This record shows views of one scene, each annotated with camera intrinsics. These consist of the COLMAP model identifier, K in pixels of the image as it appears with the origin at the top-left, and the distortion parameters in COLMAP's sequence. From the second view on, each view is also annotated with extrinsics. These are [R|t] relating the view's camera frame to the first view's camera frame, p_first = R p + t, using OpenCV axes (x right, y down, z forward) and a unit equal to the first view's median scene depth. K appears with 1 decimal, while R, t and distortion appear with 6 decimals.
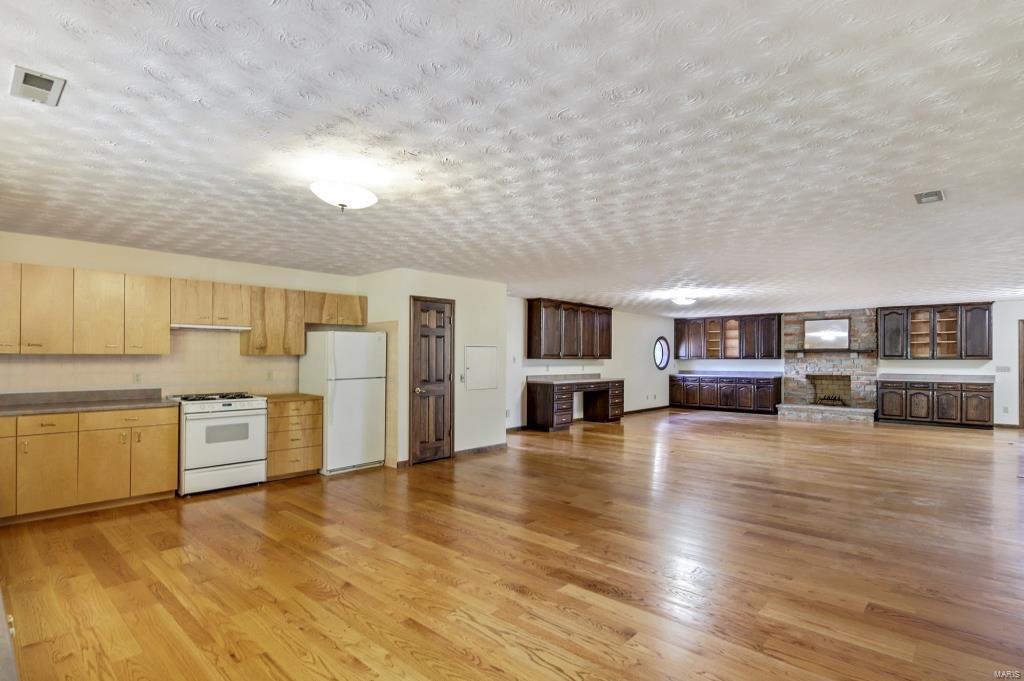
lens RADIAL K [[502.0, 0, 508.0], [0, 502.0, 358.7], [0, 0, 1]] dist [0.007993, -0.003535]
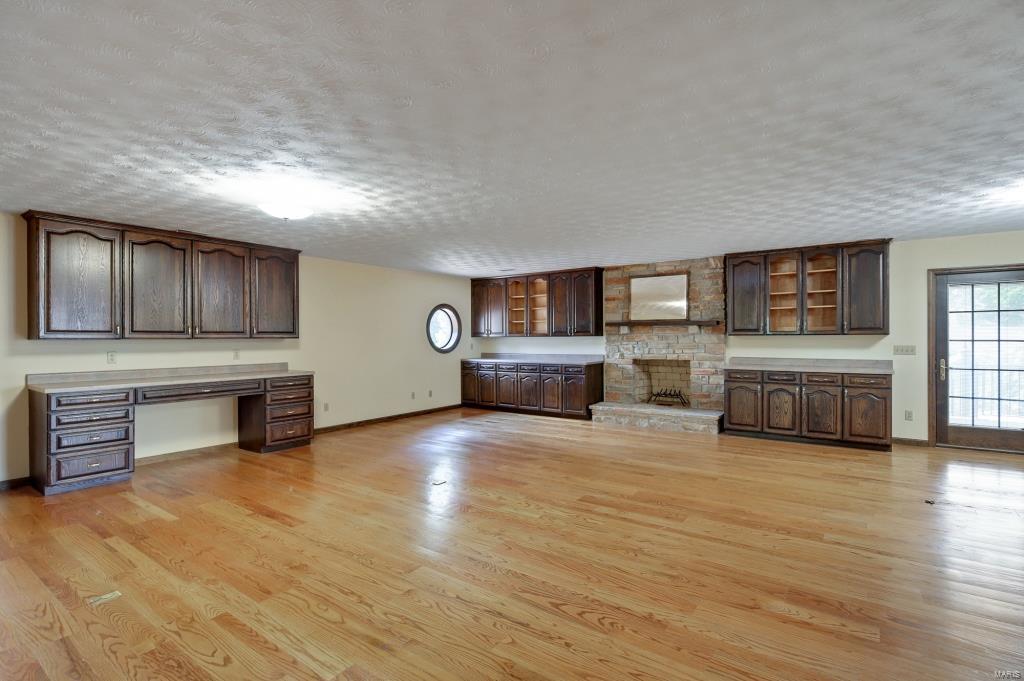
lens RADIAL K [[502.0, 0, 501.3], [0, 502.0, 338.9], [0, 0, 1]] dist [0.007993, -0.003535]
pose [[0.993107, -0.008383, 0.116912, 0.423209], [0.007835, 0.999956, 0.005148, 0.000346], [-0.116950, -0.004196, 0.993129, 0.448462]]
